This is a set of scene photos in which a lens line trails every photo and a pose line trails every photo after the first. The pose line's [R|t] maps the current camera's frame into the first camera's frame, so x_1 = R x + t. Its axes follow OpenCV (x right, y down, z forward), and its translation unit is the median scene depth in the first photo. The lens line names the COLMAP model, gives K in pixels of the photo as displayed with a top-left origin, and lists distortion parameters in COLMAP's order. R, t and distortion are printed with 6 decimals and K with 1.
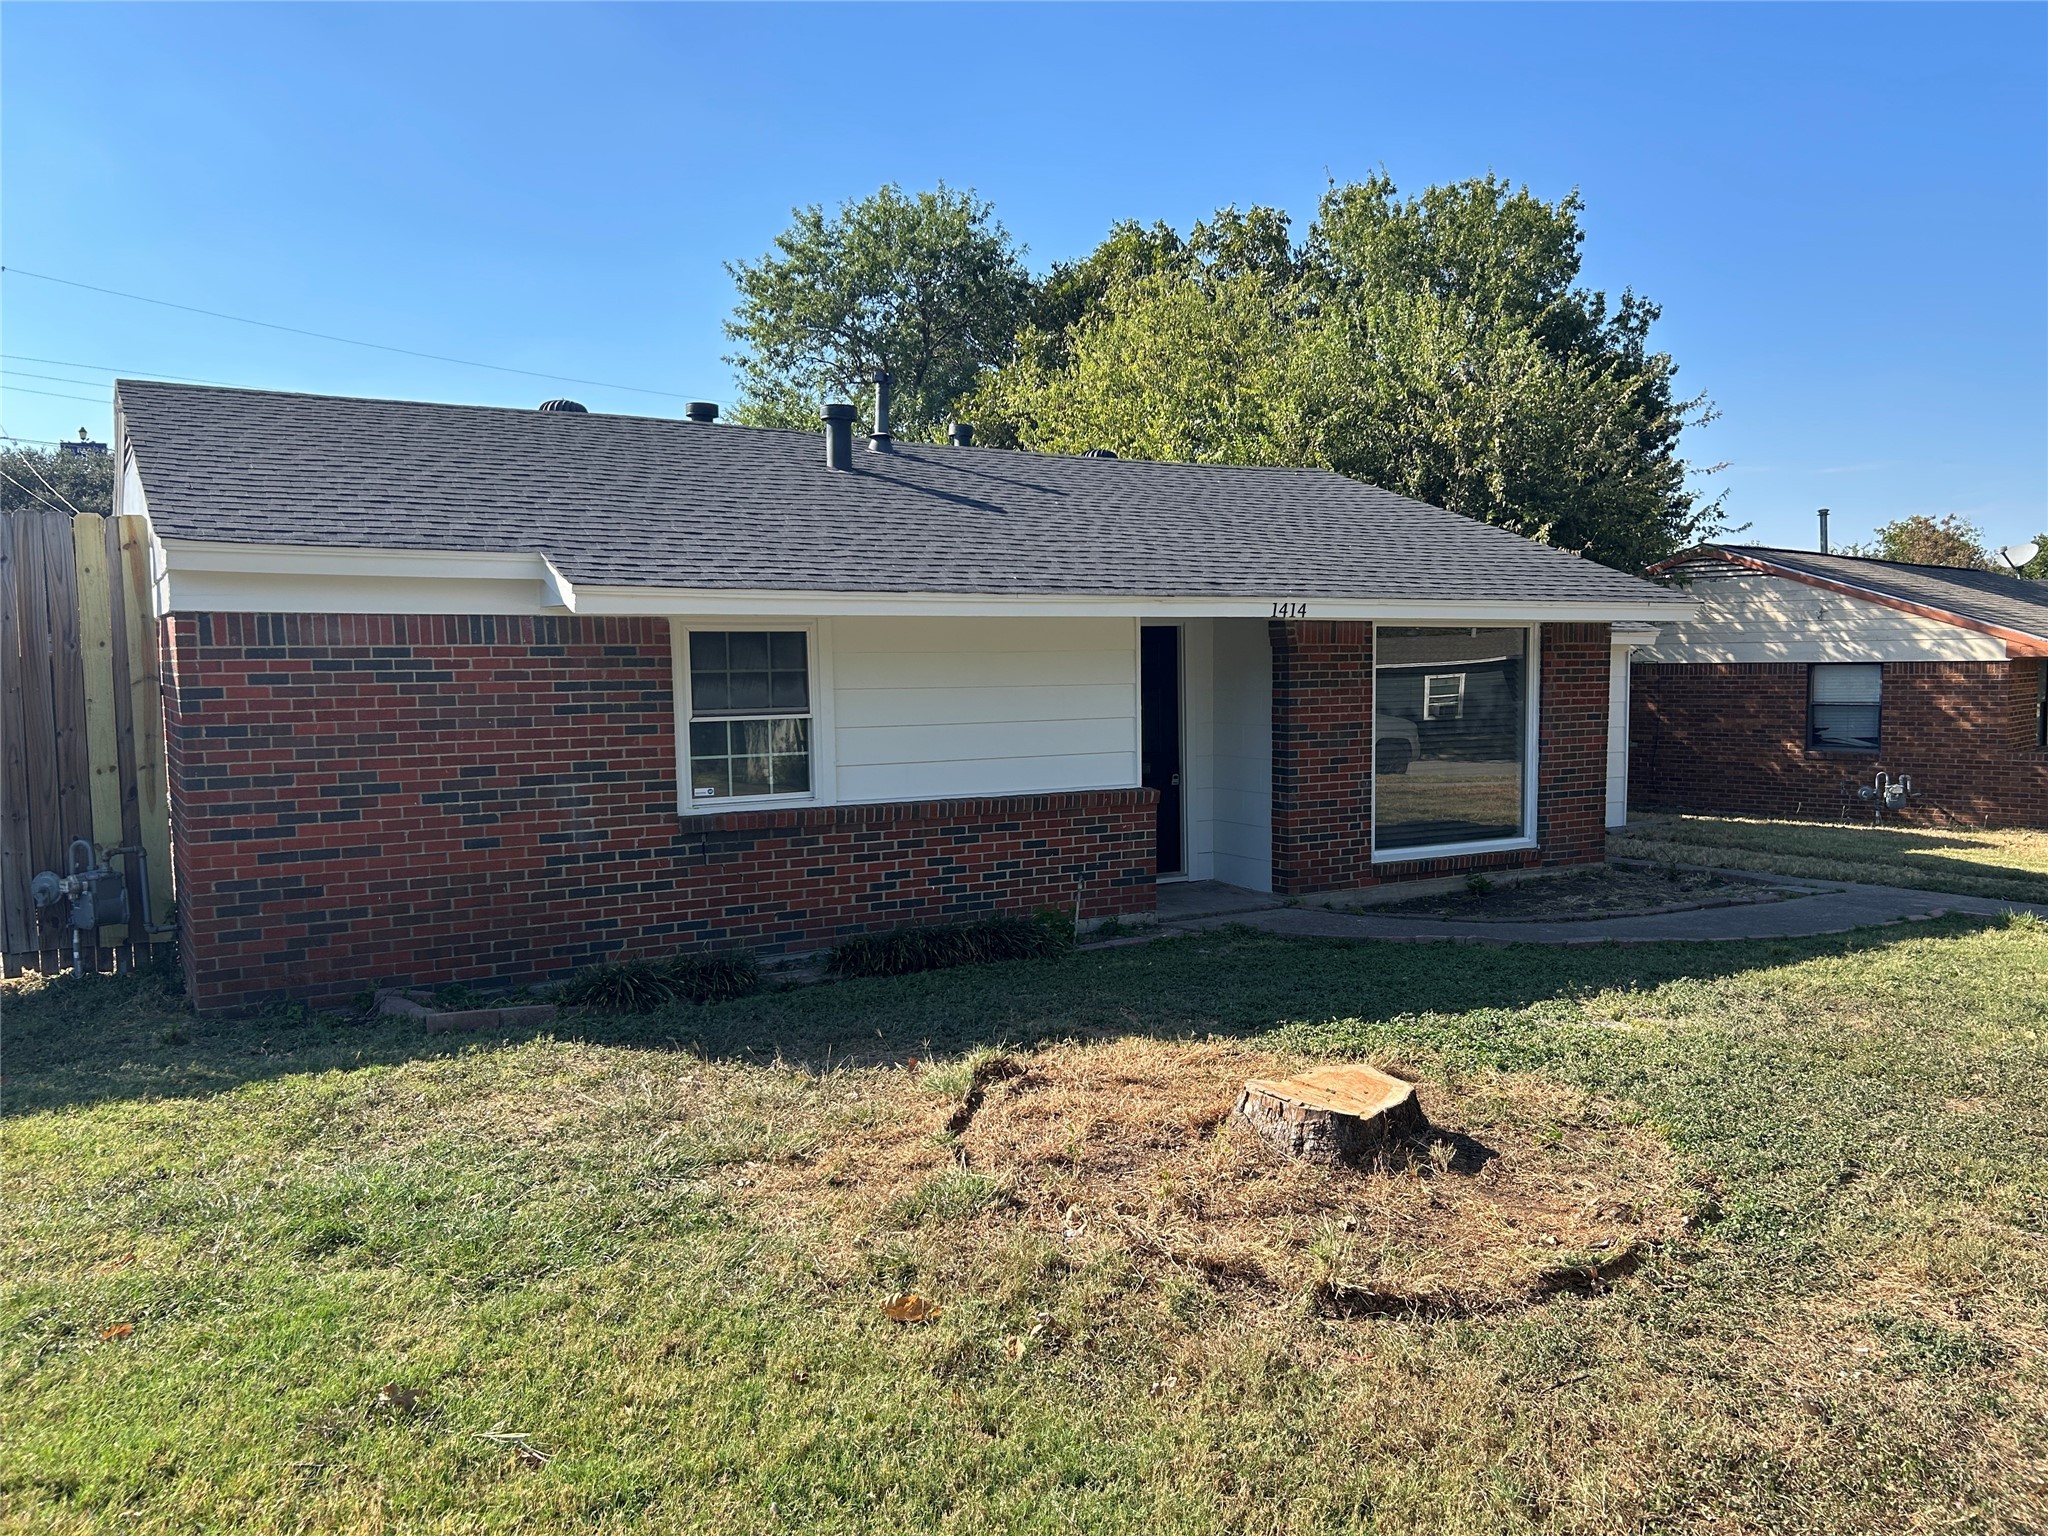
lens RADIAL K [[1527.4, 0, 1032.5], [0, 1527.4, 772.4], [0, 0, 1]] dist [0.027742, -0.033644]
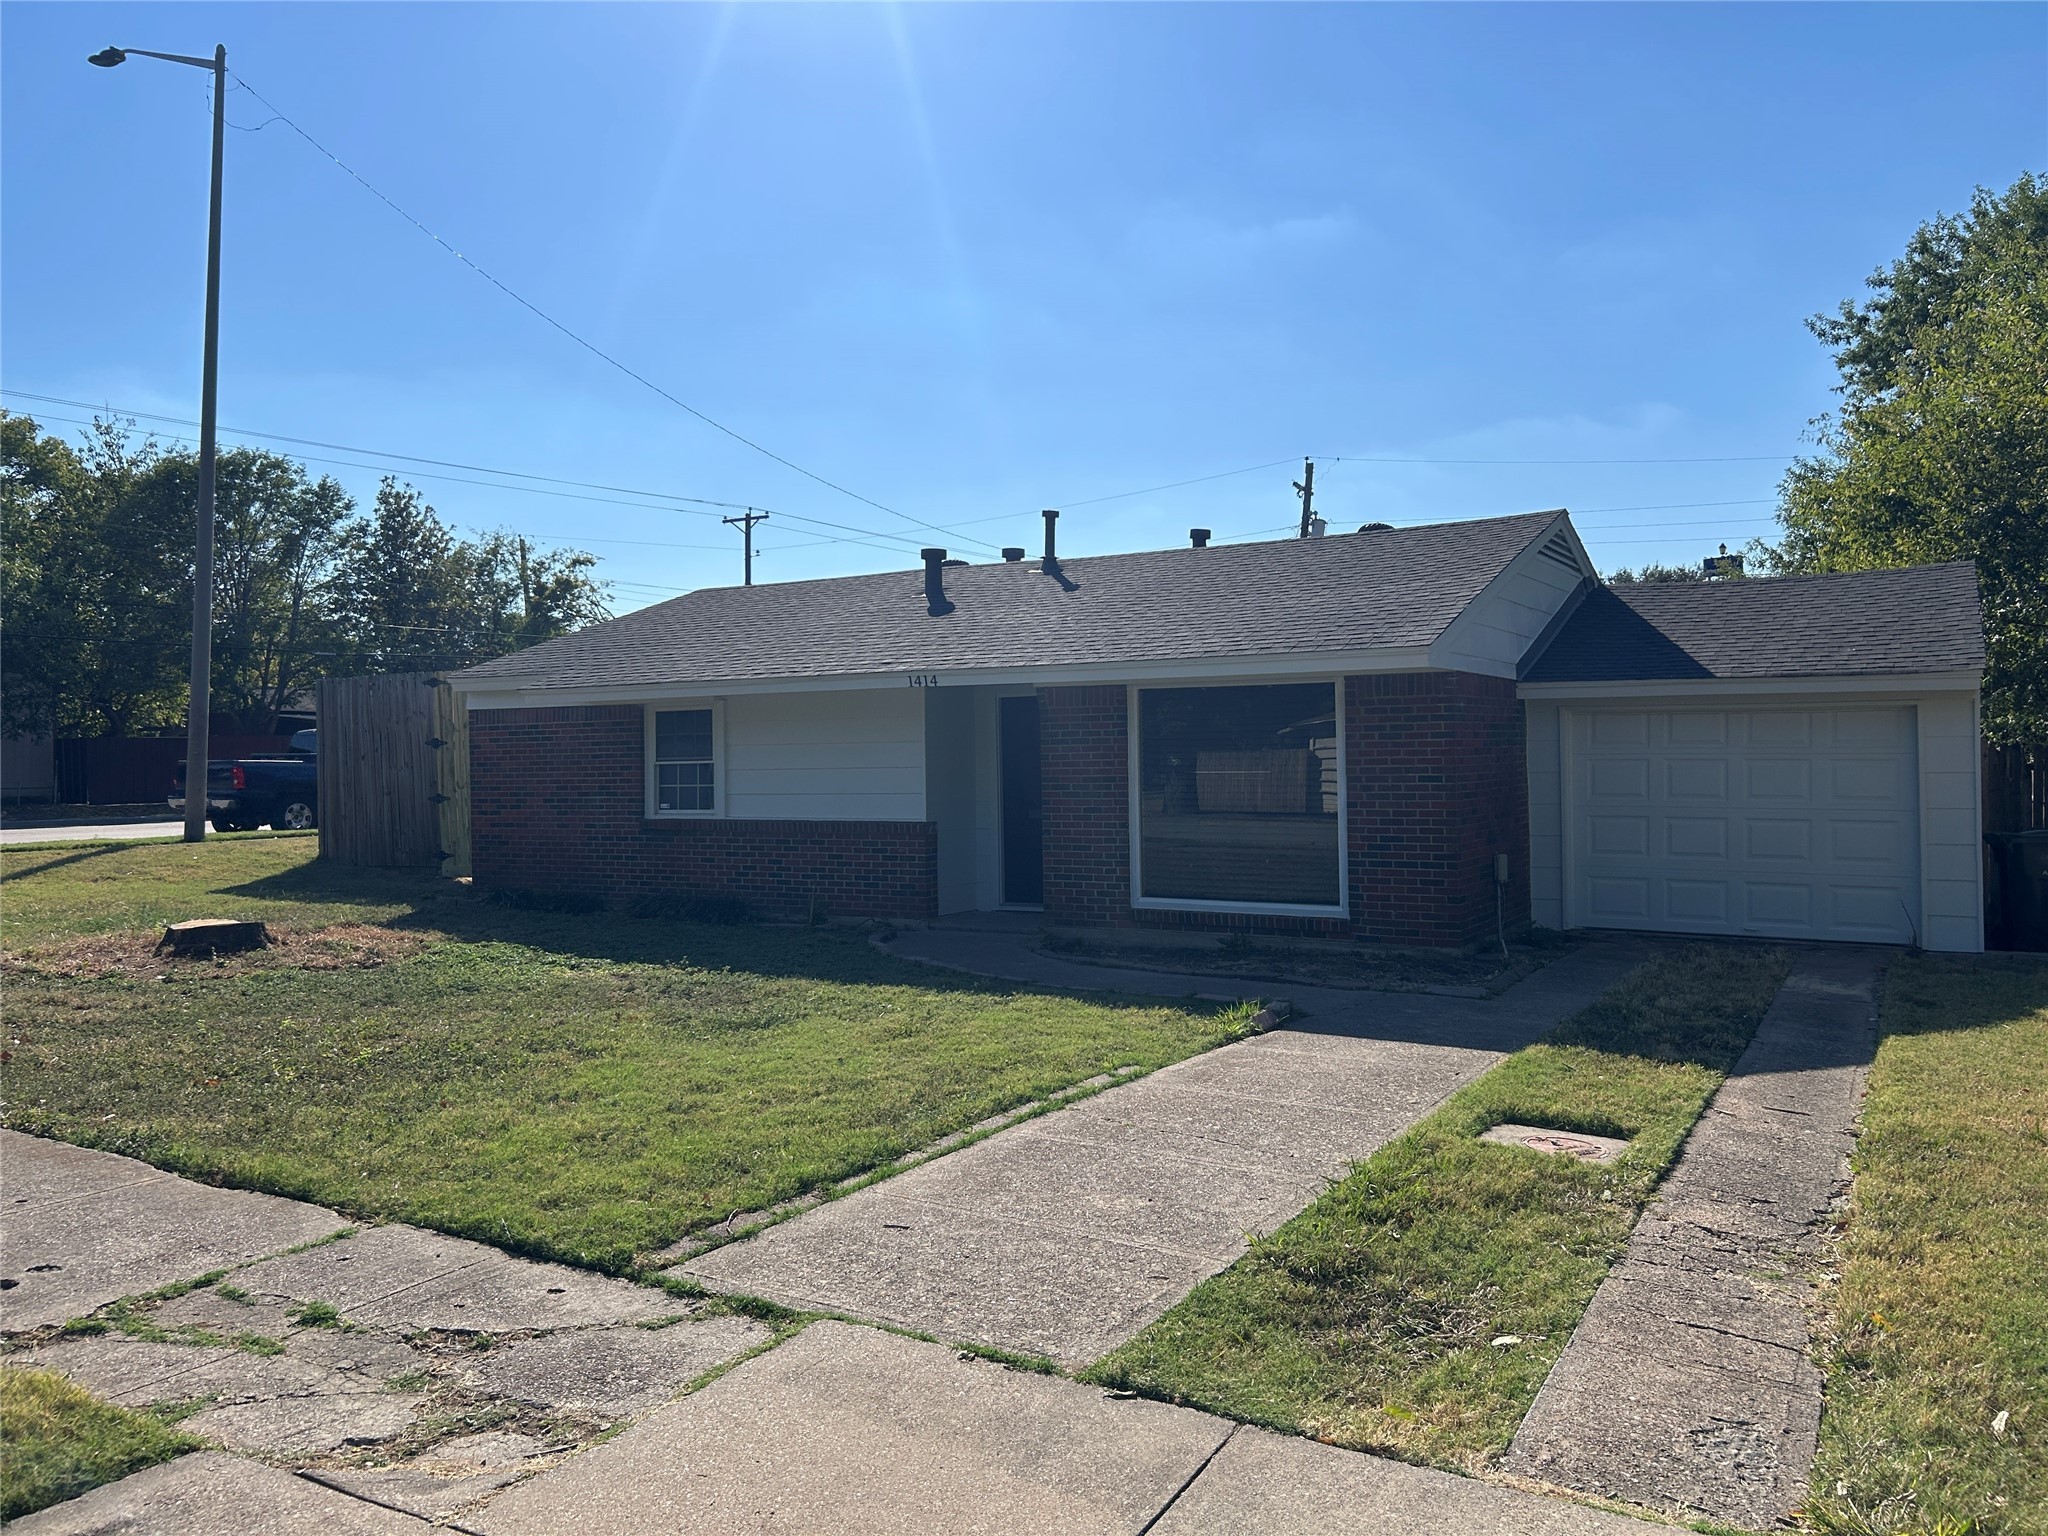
lens RADIAL K [[1527.4, 0, 1071.8], [0, 1527.4, 792.0], [0, 0, 1]] dist [0.027742, -0.033644]
pose [[0.487601, 0.015133, -0.872935, 1.502528], [-0.060619, 0.998024, -0.016559, -0.002367], [0.870960, 0.060990, 0.487555, 0.572822]]
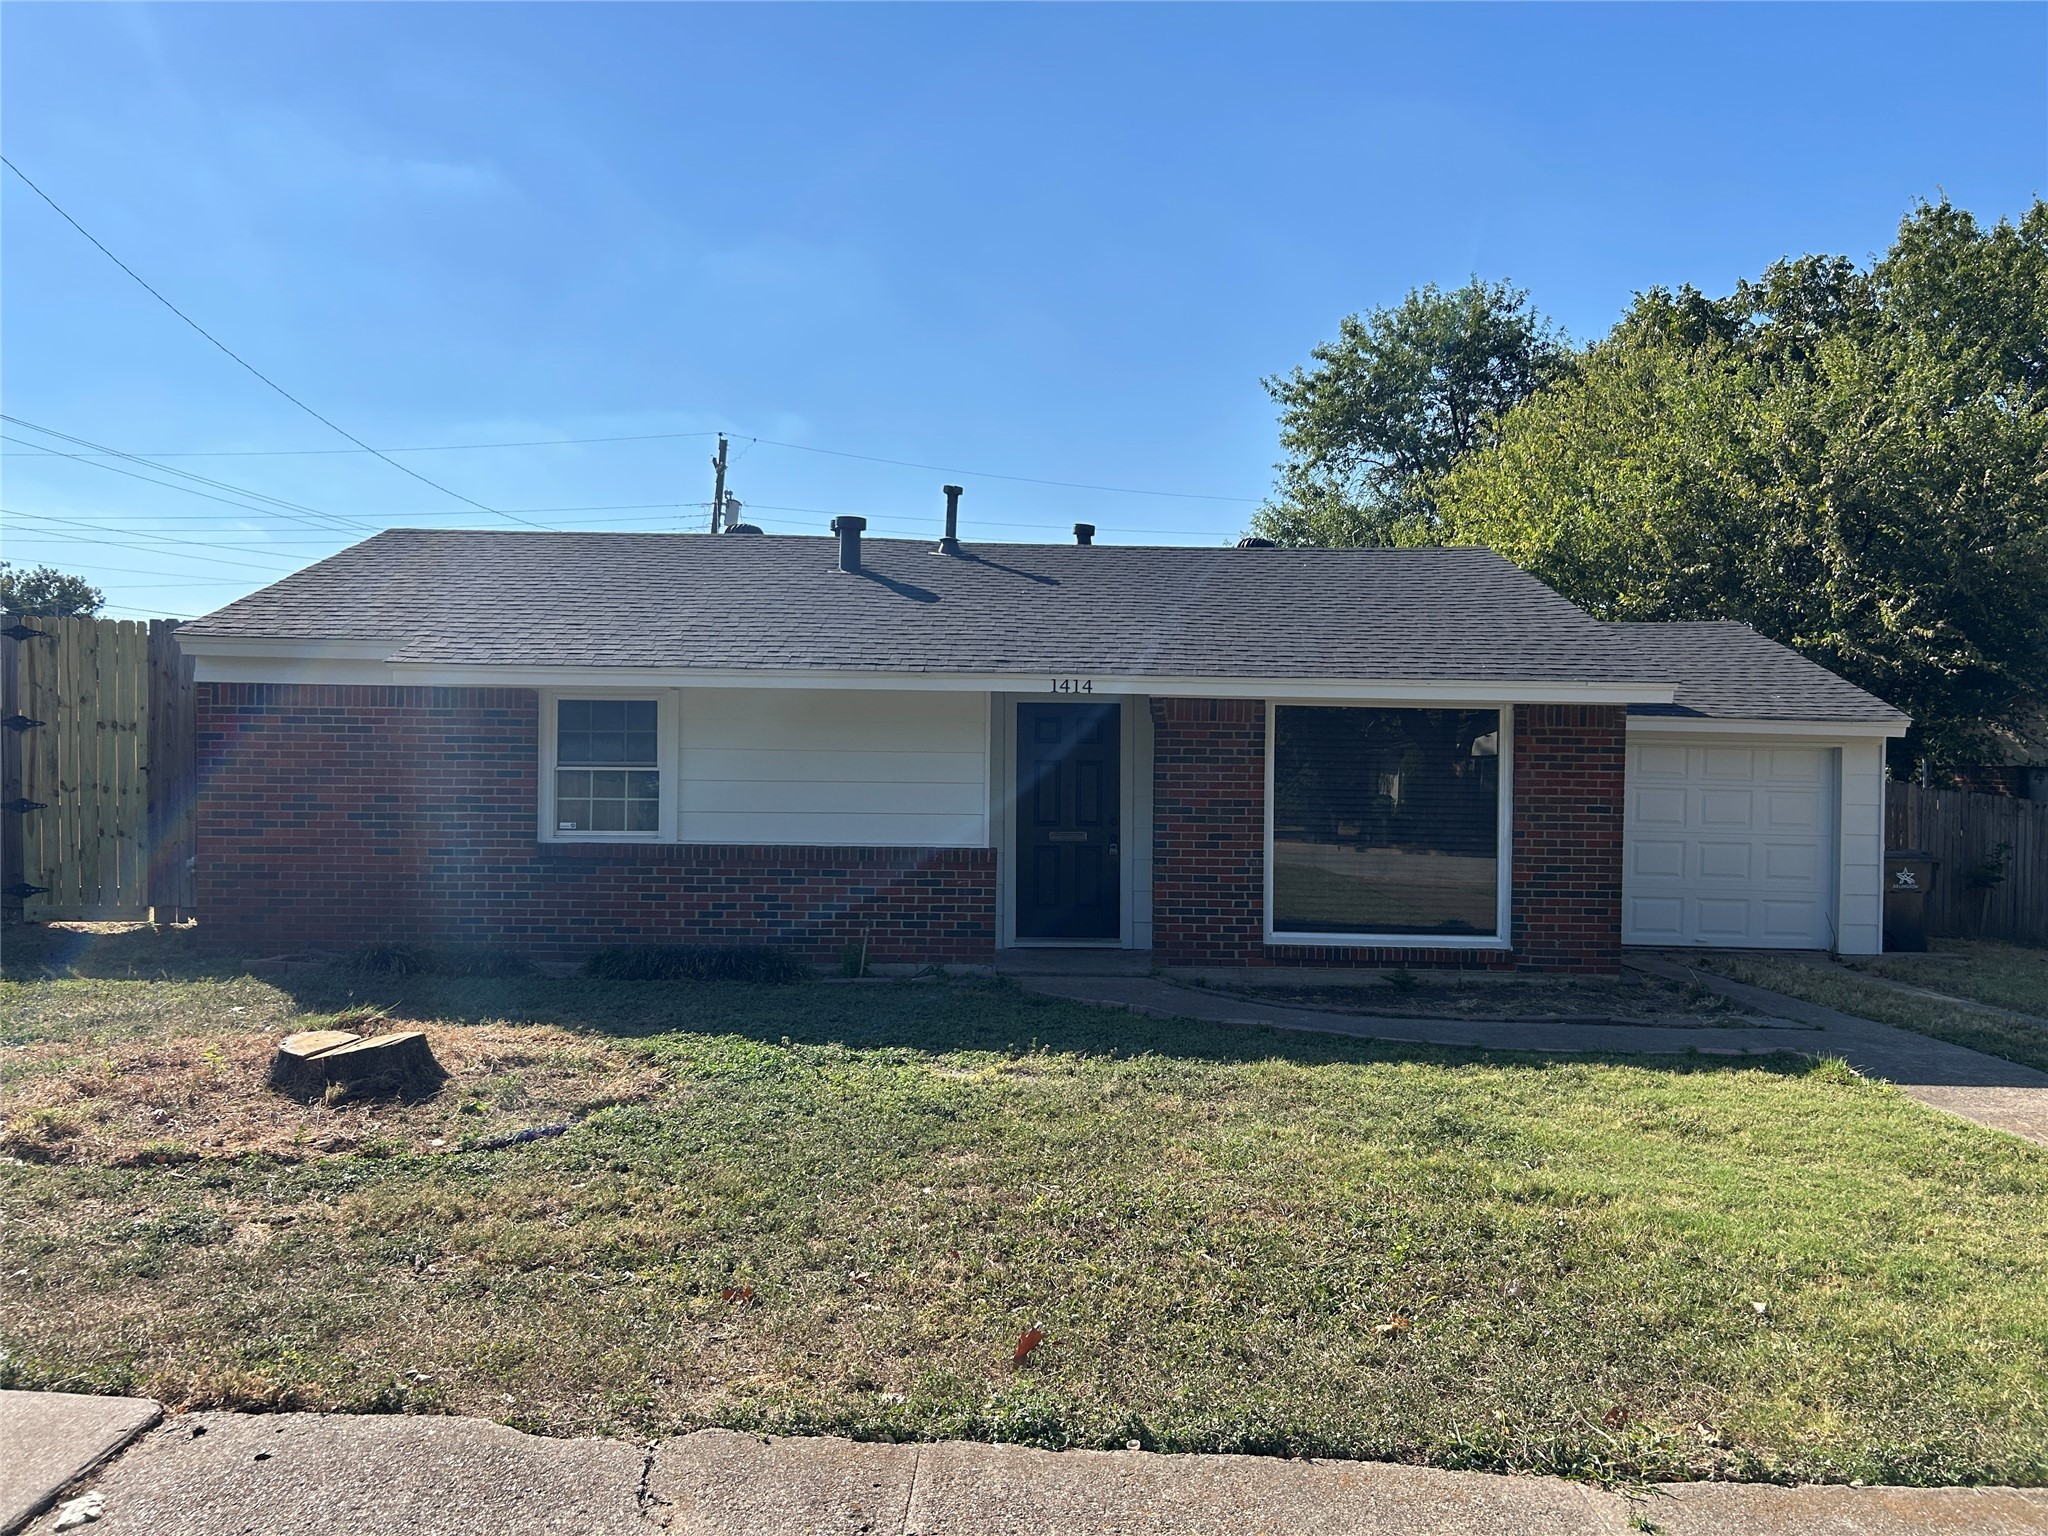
lens RADIAL K [[1527.4, 0, 1009.4], [0, 1527.4, 761.3], [0, 0, 1]] dist [0.027742, -0.033644]
pose [[0.866487, 0.023016, -0.498669, 0.748767], [-0.059291, 0.996611, -0.057024, 0.010365], [0.495666, 0.078977, 0.864915, 0.076187]]
